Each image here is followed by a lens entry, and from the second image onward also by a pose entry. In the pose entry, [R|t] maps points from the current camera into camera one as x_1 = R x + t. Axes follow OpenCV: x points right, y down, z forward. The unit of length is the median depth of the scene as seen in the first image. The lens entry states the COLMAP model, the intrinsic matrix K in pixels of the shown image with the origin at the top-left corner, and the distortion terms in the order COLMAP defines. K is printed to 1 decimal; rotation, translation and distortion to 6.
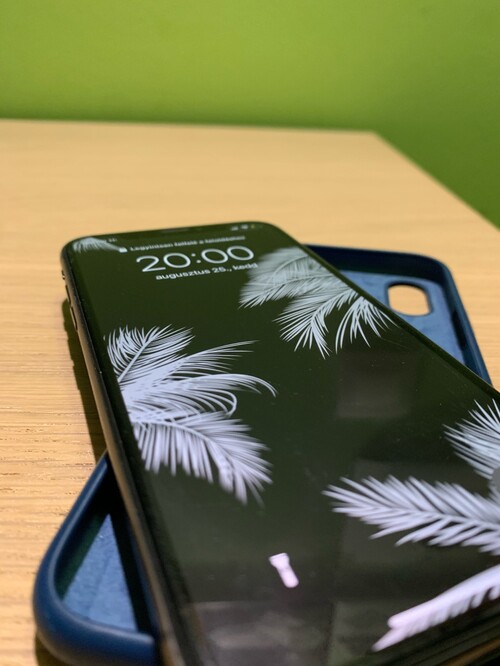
lens RADIAL K [[500.3, 0, 249.9], [0, 500.3, 332.5], [0, 0, 1]] dist [-0.007237, -0.011415]
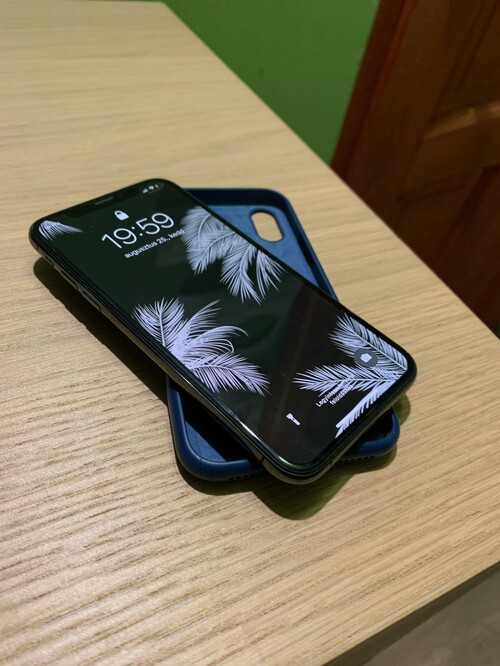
lens RADIAL K [[500.3, 0, 249.3], [0, 500.3, 331.2], [0, 0, 1]] dist [-0.007237, -0.011415]
pose [[0.905855, -0.203992, 0.371234, -0.586863], [0.079214, 0.942521, 0.324622, -0.457097], [-0.416116, -0.264653, 0.869946, -0.570809]]
